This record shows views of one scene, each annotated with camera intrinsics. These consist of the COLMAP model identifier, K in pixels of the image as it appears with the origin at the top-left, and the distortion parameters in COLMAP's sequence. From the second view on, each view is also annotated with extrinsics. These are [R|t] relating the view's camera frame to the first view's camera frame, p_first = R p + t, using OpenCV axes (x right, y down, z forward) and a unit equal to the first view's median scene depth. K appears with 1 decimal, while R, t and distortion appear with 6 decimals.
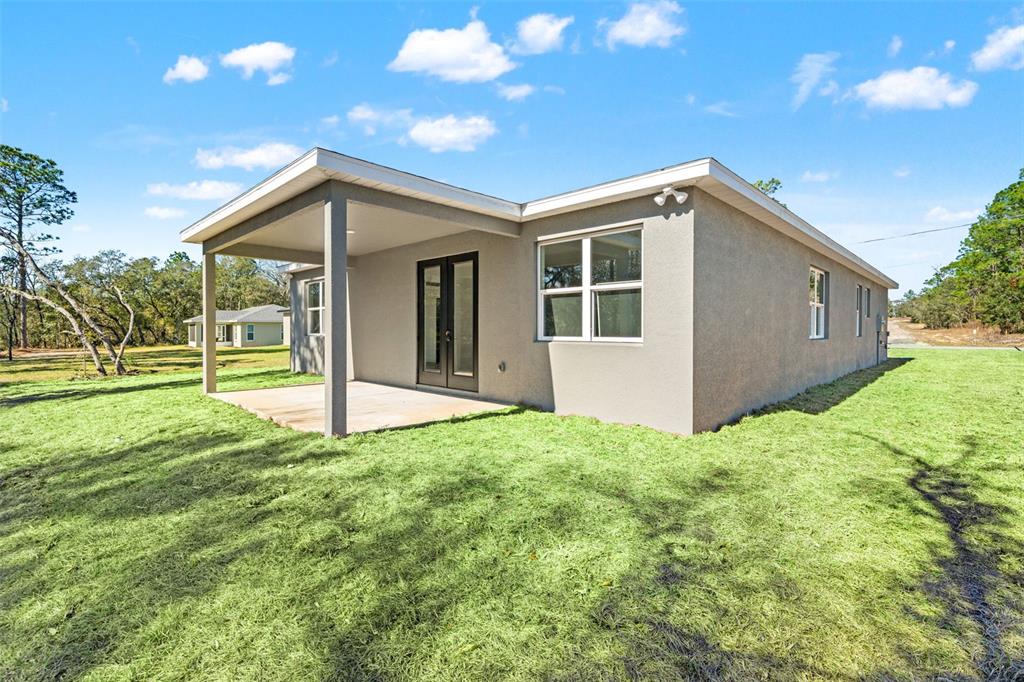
lens RADIAL K [[475.1, 0, 511.7], [0, 475.1, 337.8], [0, 0, 1]] dist [-0.000430, -0.000121]
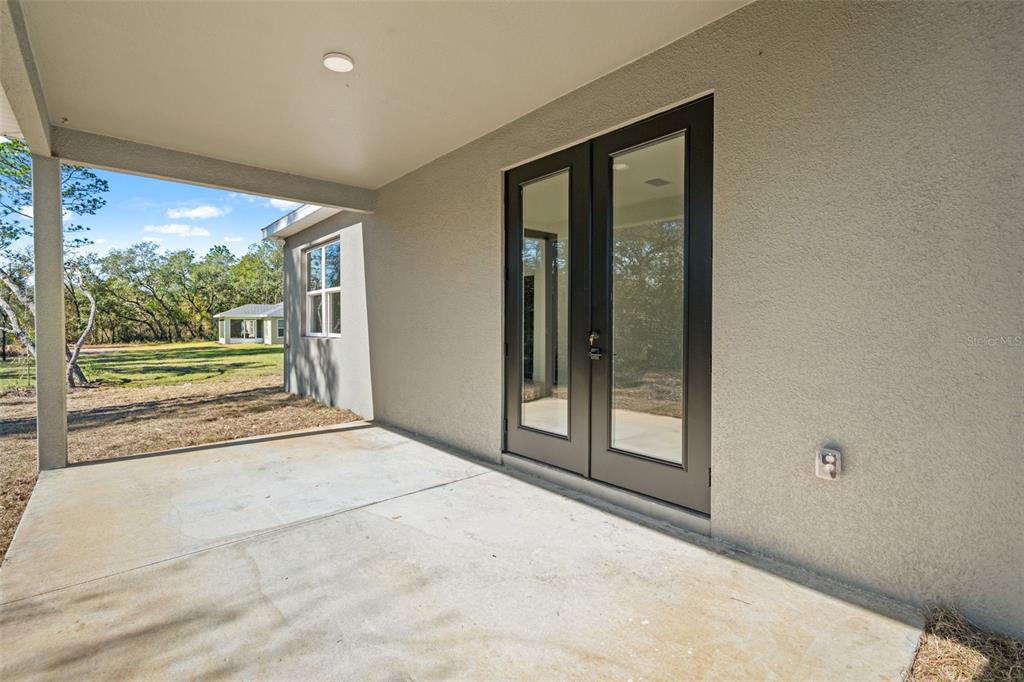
lens RADIAL K [[475.1, 0, 512.0], [0, 475.1, 338.1], [0, 0, 1]] dist [-0.000430, -0.000121]
pose [[0.996797, 0.003745, -0.079880, -0.032477], [-0.002966, 0.999947, 0.009867, -0.002779], [0.079913, -0.009599, 0.996756, 0.116706]]
